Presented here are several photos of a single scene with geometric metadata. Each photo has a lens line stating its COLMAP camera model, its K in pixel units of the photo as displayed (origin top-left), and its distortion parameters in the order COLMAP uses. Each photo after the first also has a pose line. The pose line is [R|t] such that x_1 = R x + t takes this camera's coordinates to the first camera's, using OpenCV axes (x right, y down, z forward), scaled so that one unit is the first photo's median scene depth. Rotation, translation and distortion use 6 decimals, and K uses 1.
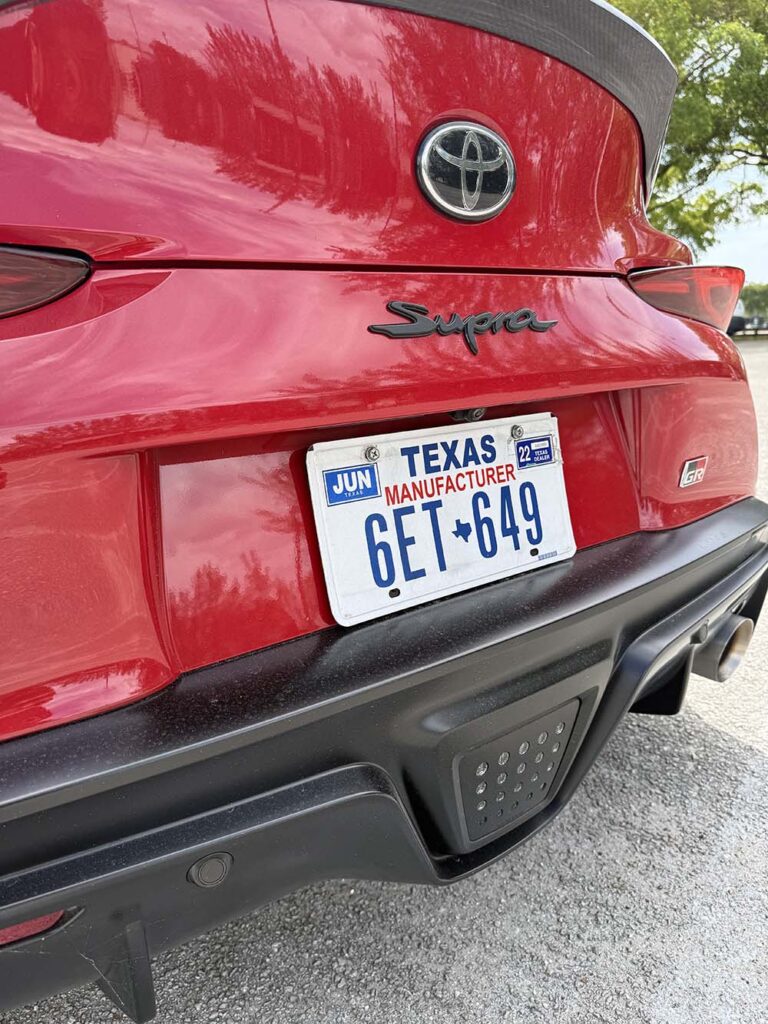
lens RADIAL K [[712.7, 0, 383.4], [0, 712.7, 525.3], [0, 0, 1]] dist [0.048254, -0.087590]
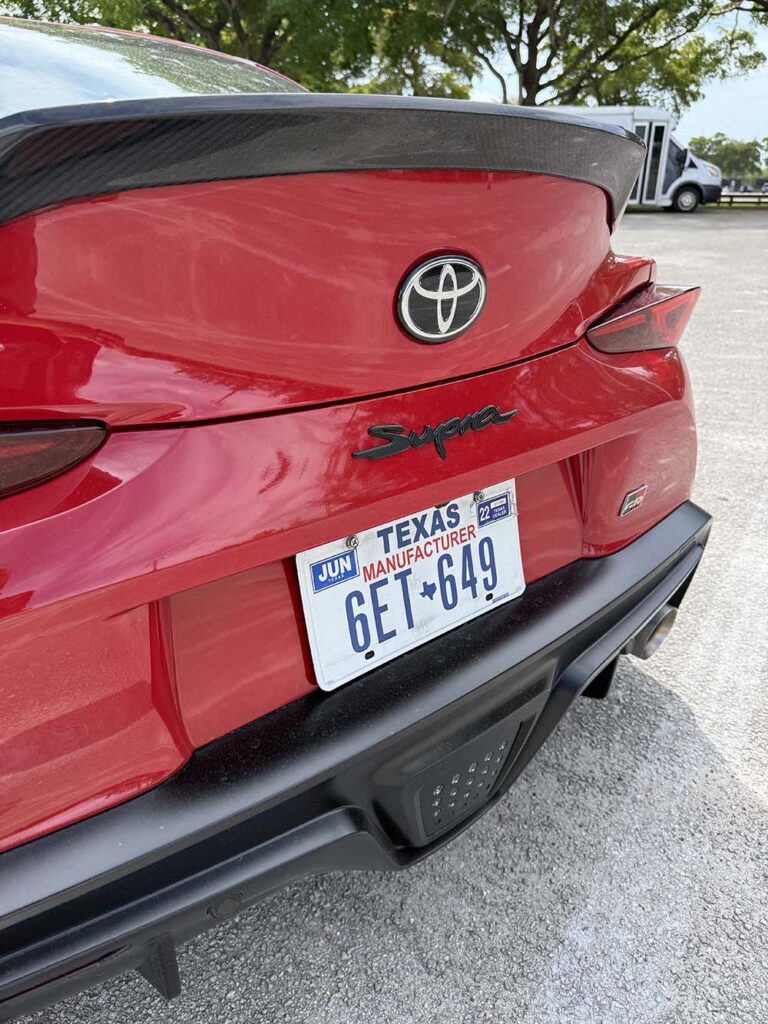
lens RADIAL K [[719.8, 0, 384.0], [0, 719.8, 512.0], [0, 0, 1]] dist [-0.005565, -0.008489]
pose [[0.998345, 0.011228, 0.056402, -0.027226], [-0.020531, 0.985712, 0.167185, -0.302722], [-0.053719, -0.168067, 0.984311, -0.118566]]
